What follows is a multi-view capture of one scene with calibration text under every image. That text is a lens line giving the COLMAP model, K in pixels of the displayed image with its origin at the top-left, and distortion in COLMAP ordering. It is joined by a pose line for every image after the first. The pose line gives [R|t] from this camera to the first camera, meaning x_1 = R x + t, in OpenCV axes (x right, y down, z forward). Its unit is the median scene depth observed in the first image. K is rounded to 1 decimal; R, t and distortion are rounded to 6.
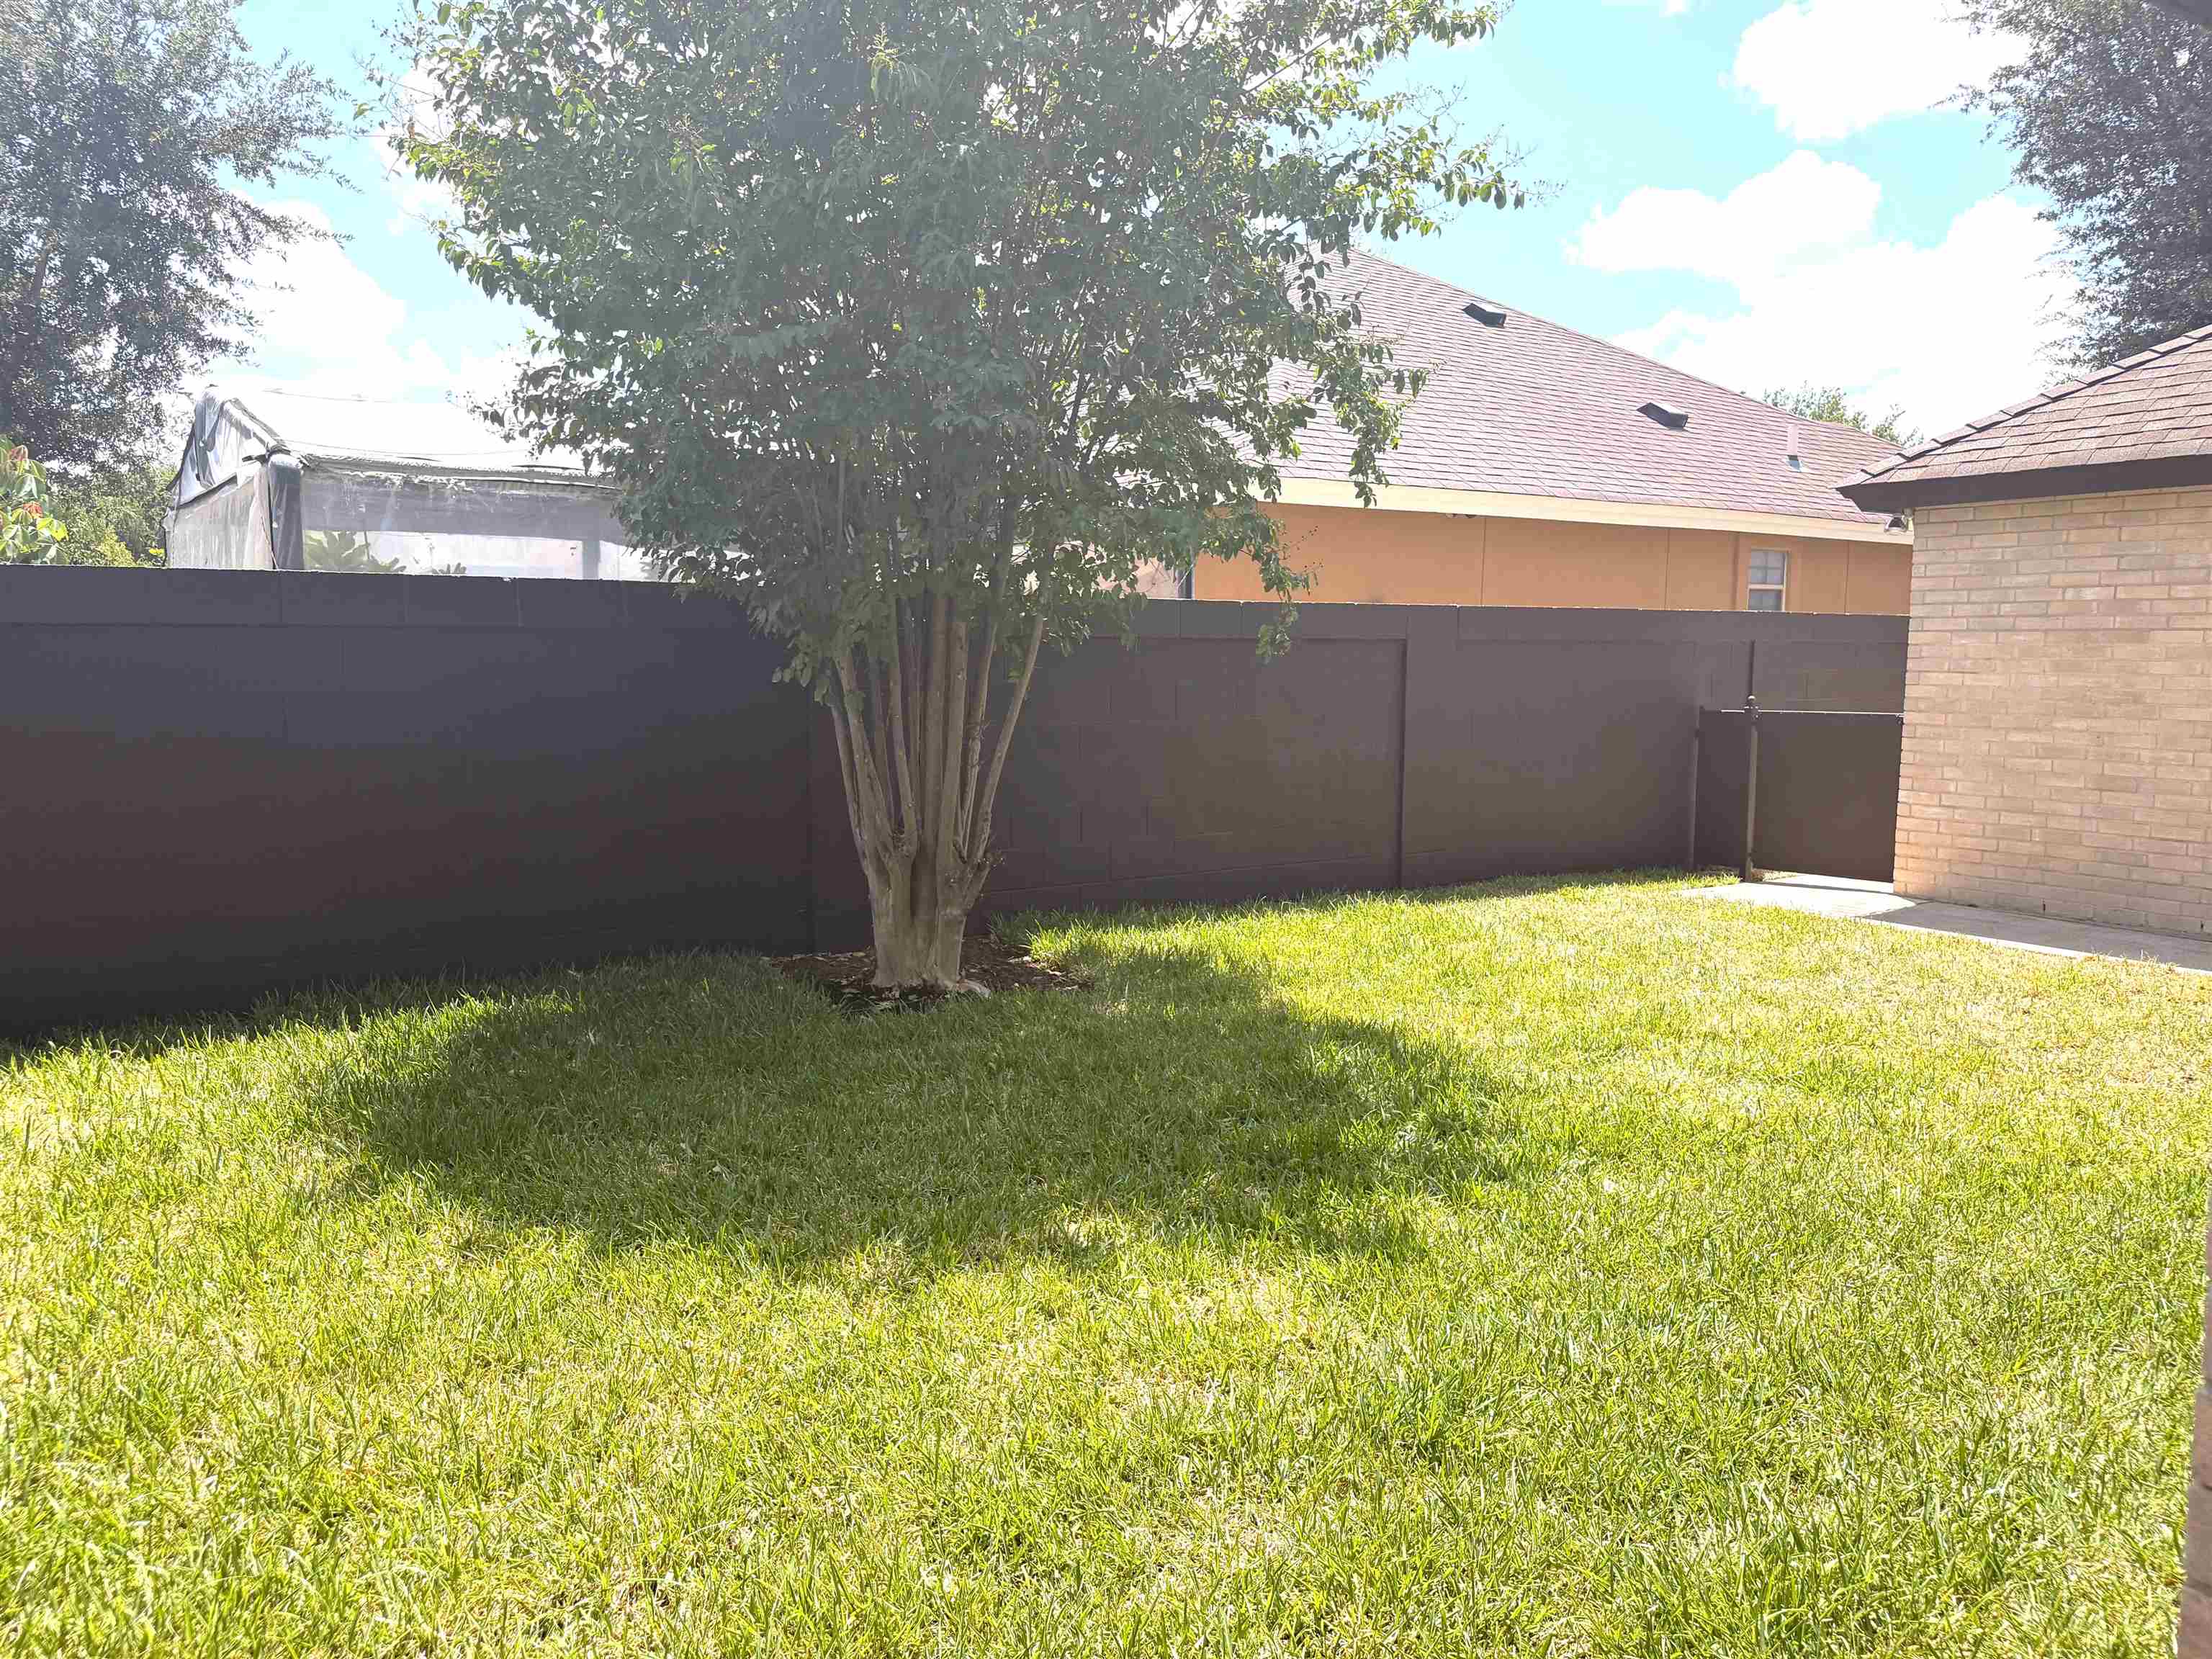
lens RADIAL K [[1563.1, 0, 1106.0], [0, 1563.1, 829.5], [0, 0, 1]] dist [0.095113, -0.145227]
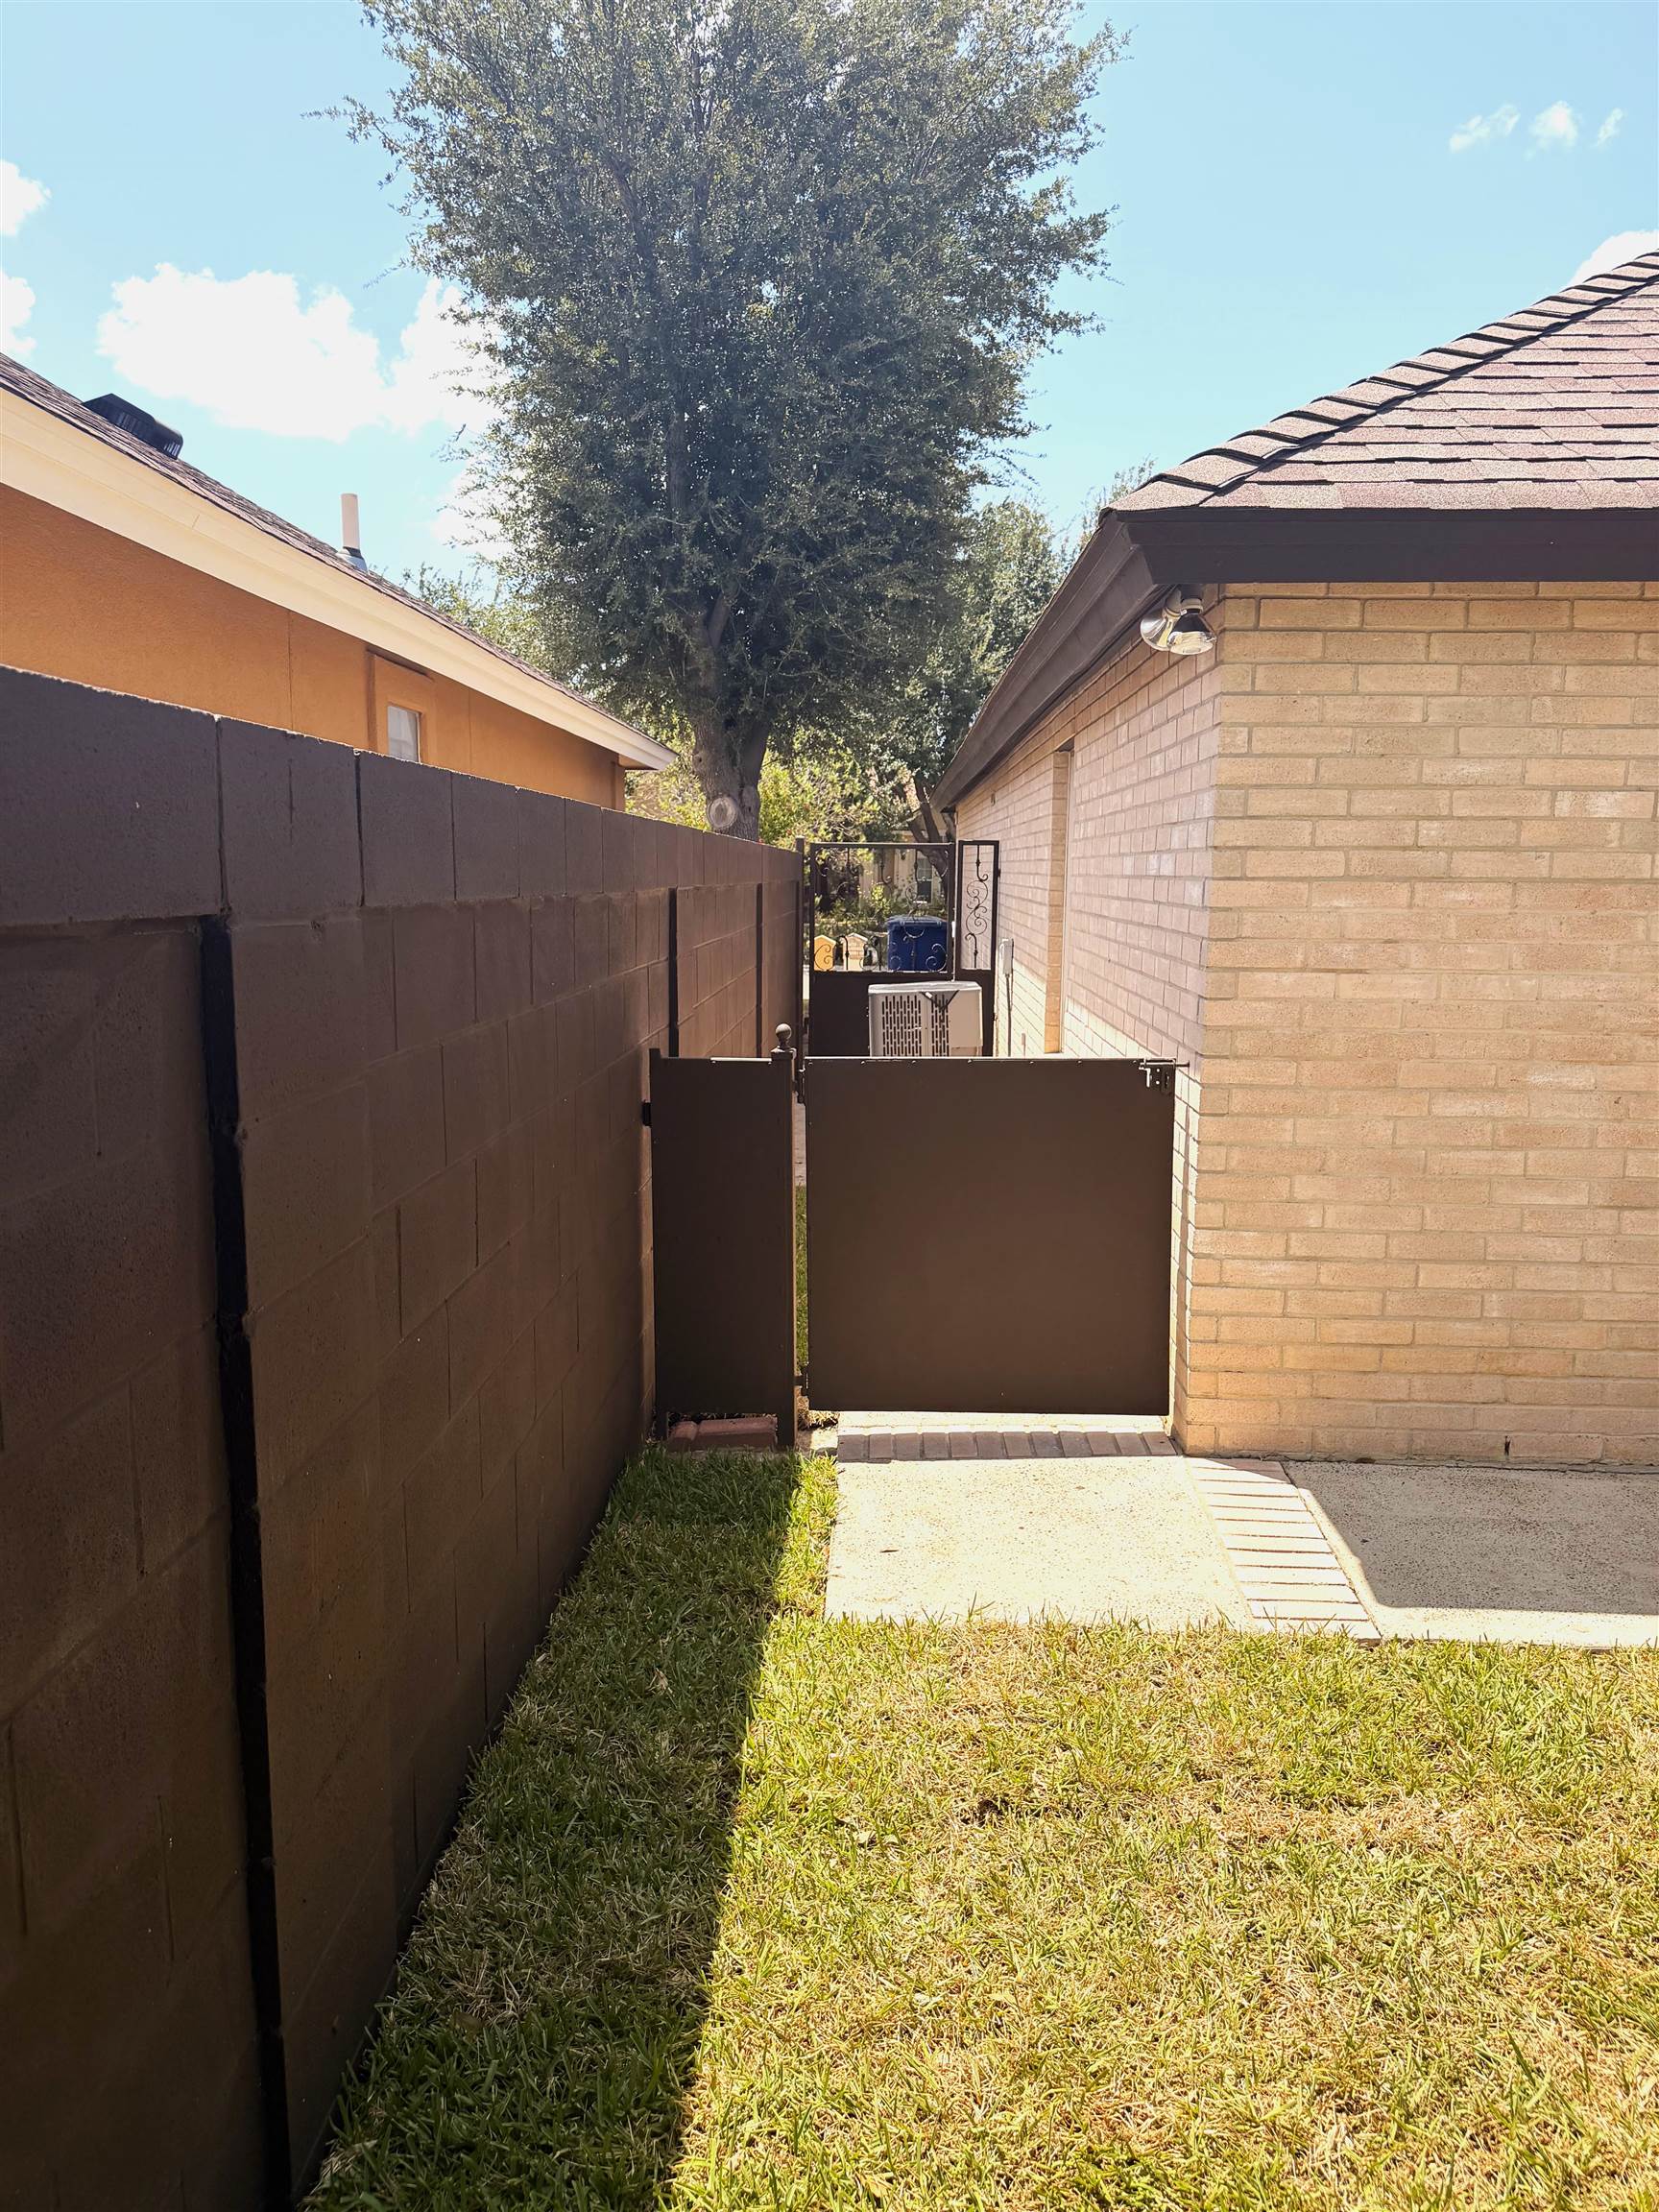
lens RADIAL K [[1563.1, 0, 829.5], [0, 1563.1, 1106.0], [0, 0, 1]] dist [0.095113, -0.145227]
pose [[0.592306, -0.113379, 0.797696, 0.088718], [0.082282, 0.993385, 0.080097, -0.111553], [-0.801501, 0.018194, 0.597717, 0.868132]]
